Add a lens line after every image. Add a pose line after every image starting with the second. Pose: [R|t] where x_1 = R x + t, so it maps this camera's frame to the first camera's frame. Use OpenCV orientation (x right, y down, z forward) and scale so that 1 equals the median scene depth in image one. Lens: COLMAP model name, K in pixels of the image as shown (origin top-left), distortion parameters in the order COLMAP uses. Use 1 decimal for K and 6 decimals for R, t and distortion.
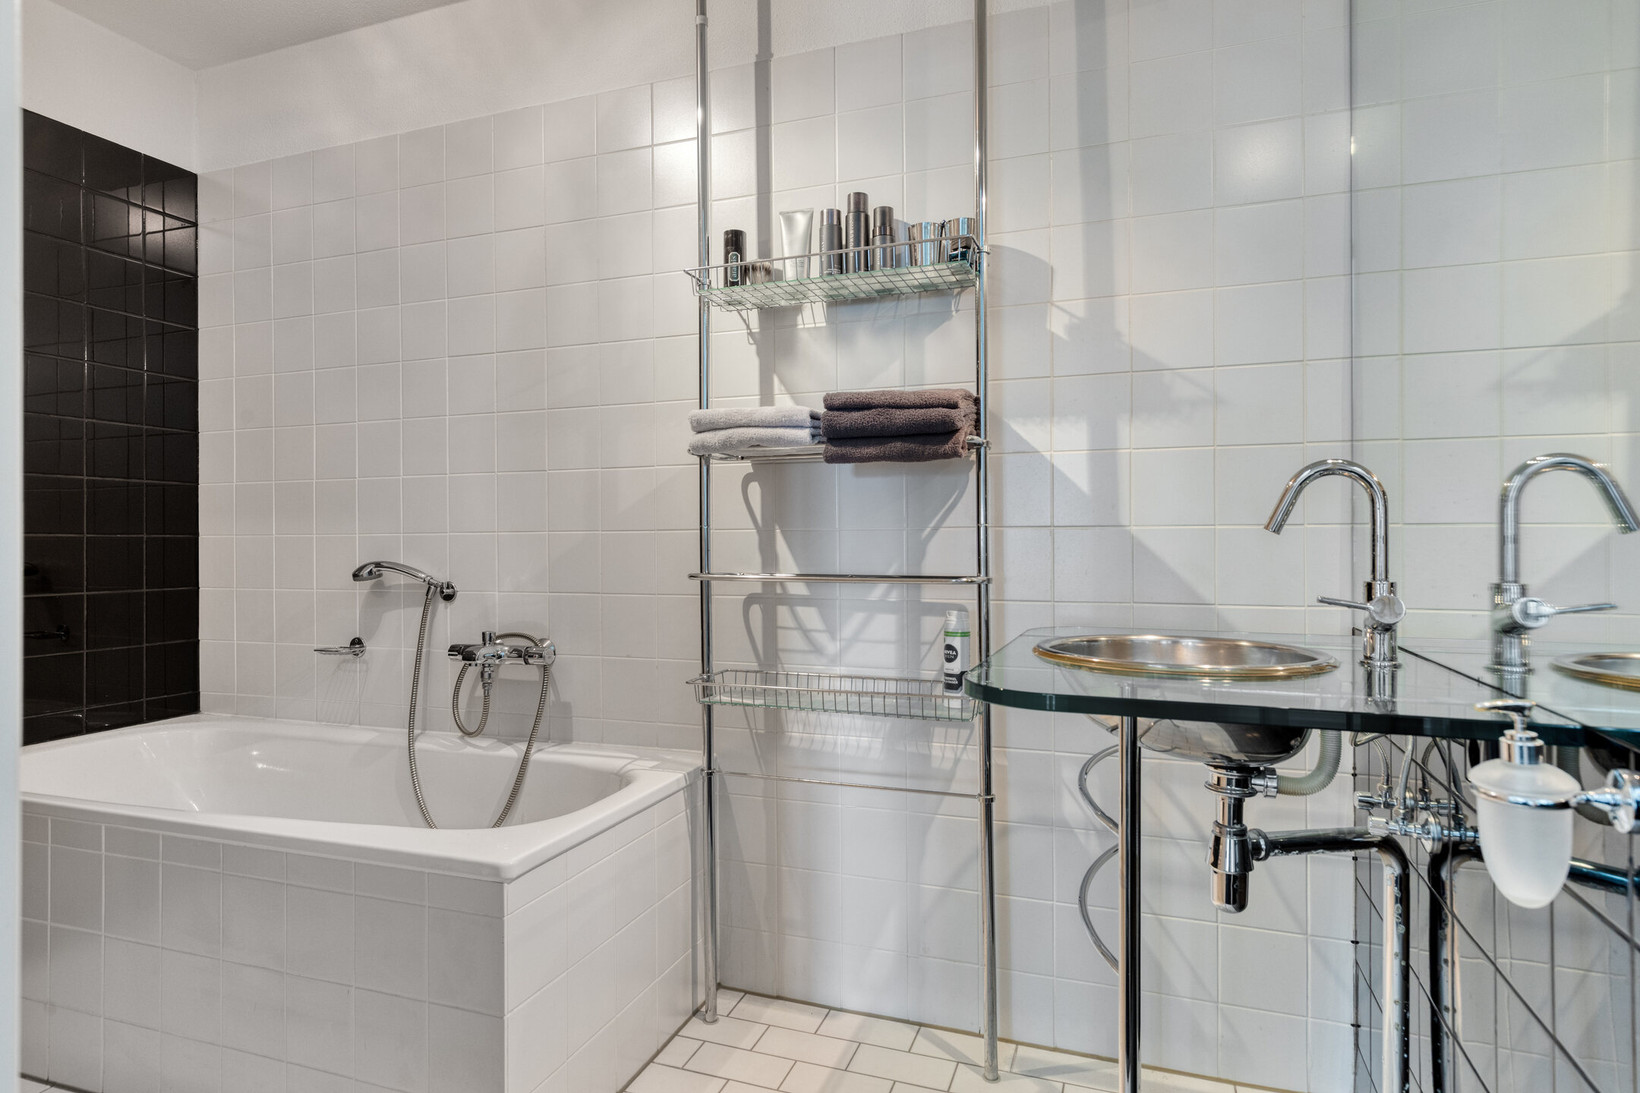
lens RADIAL K [[894.4, 0, 820.0], [0, 894.4, 546.5], [0, 0, 1]] dist [0.001414, 0.000187]
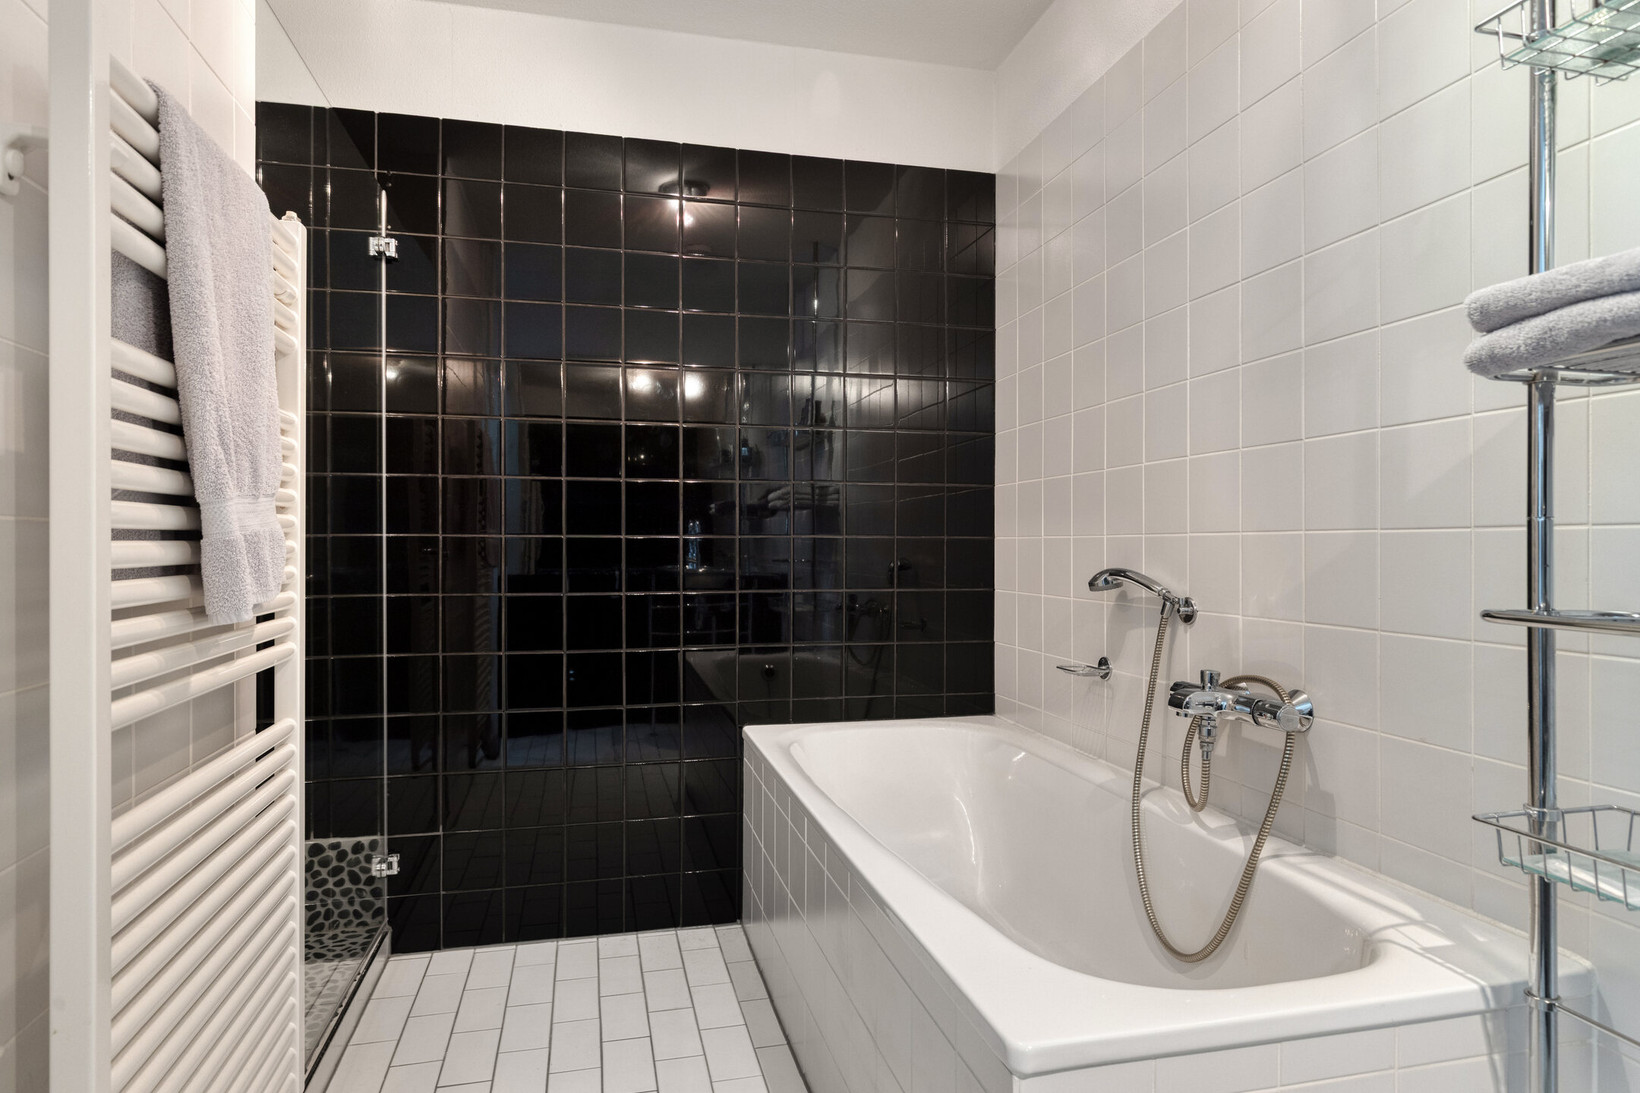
lens RADIAL K [[933.8, 0, 813.4], [0, 933.8, 549.4], [0, 0, 1]] dist [0.000398, 0.000414]
pose [[0.547784, 0.009963, -0.836561, 0.077683], [-0.008713, 0.999943, 0.006204, -0.003698], [0.836575, 0.003890, 0.547839, 0.308791]]
